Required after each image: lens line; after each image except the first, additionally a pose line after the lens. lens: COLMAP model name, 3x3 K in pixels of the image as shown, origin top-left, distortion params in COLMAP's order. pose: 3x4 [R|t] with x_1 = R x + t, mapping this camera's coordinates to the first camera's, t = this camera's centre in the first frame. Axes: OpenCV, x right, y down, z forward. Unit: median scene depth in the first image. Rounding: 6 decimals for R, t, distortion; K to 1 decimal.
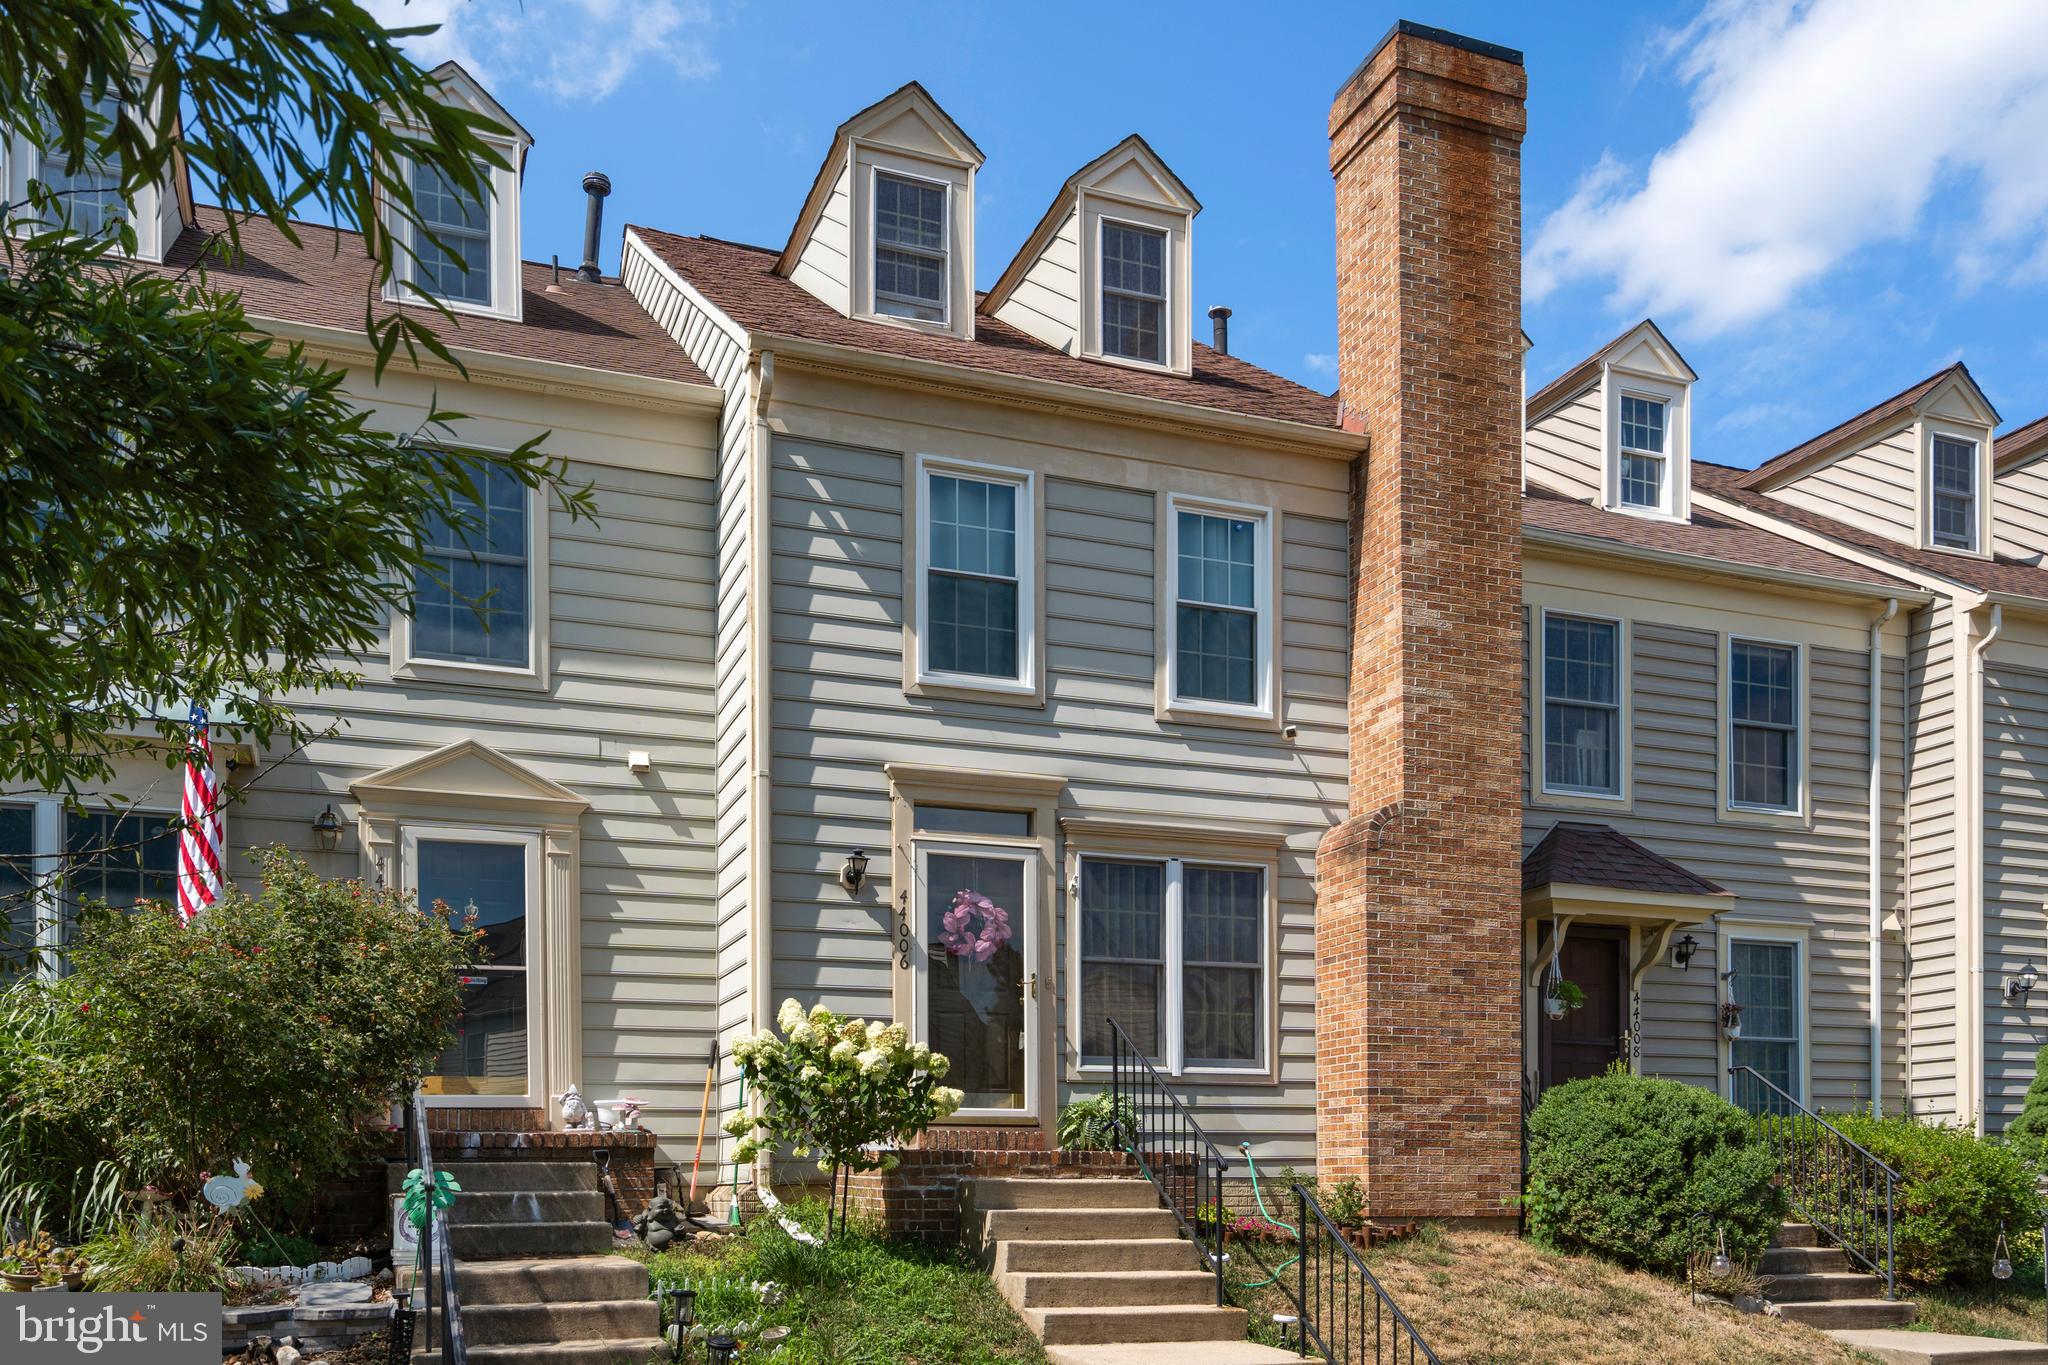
lens RADIAL K [[1680.3, 0, 1024.1], [0, 1680.3, 721.3], [0, 0, 1]] dist [0.004149, -0.000582]
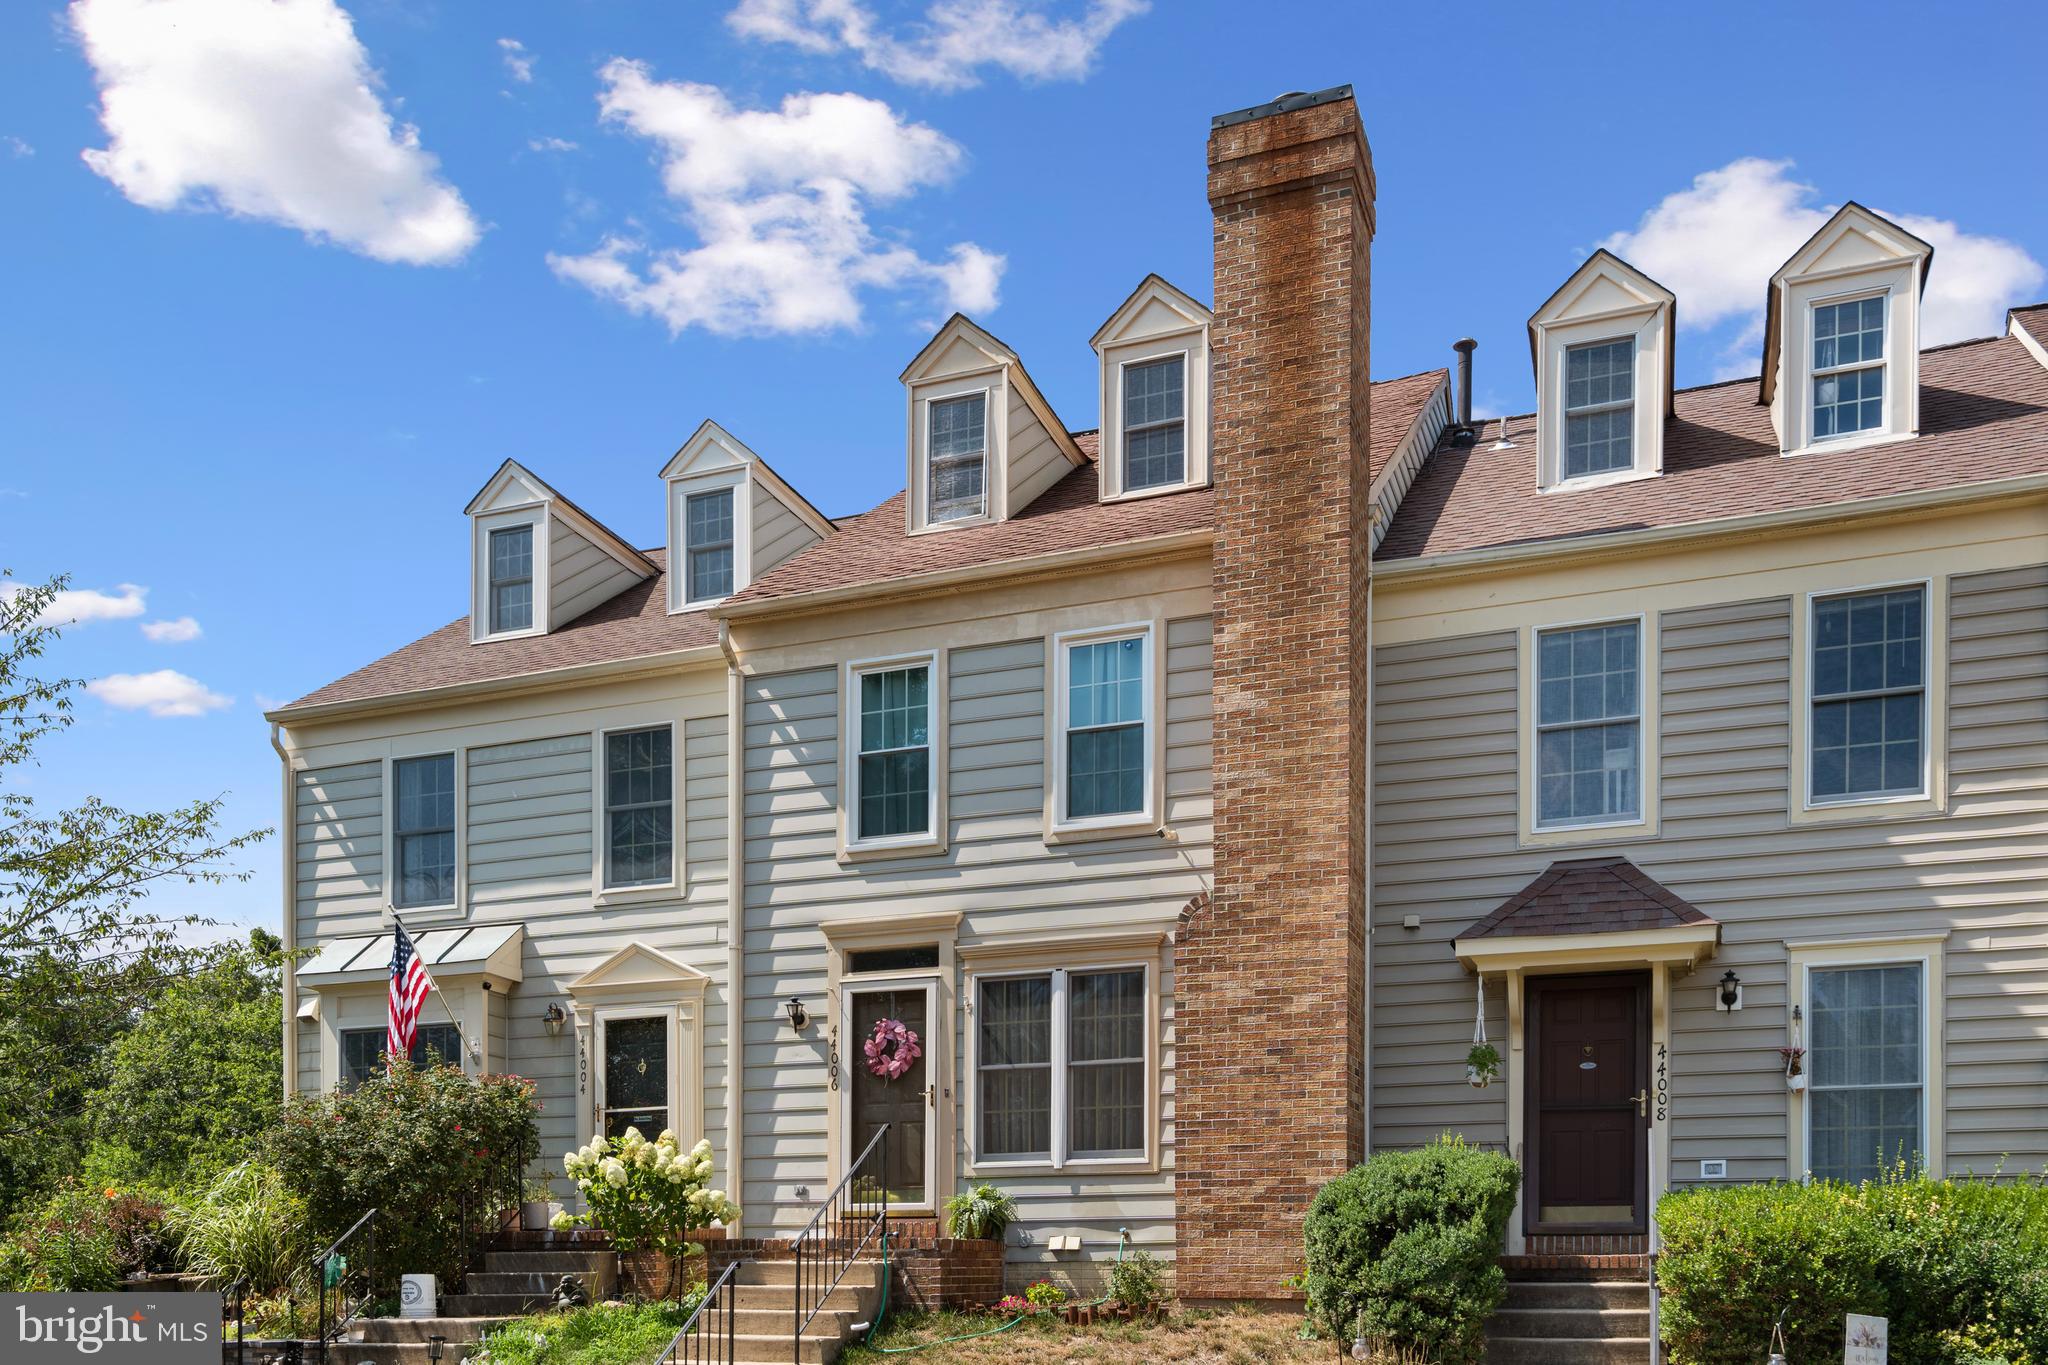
lens RADIAL K [[1807.3, 0, 1024.0], [0, 1807.3, 682.5], [0, 0, 1]] dist [-0.000276, 0.009041]
pose [[0.731667, -0.213913, -0.647228, 0.888190], [0.177007, 0.976537, -0.122652, 0.039856], [0.658280, -0.024824, 0.752364, 0.096276]]
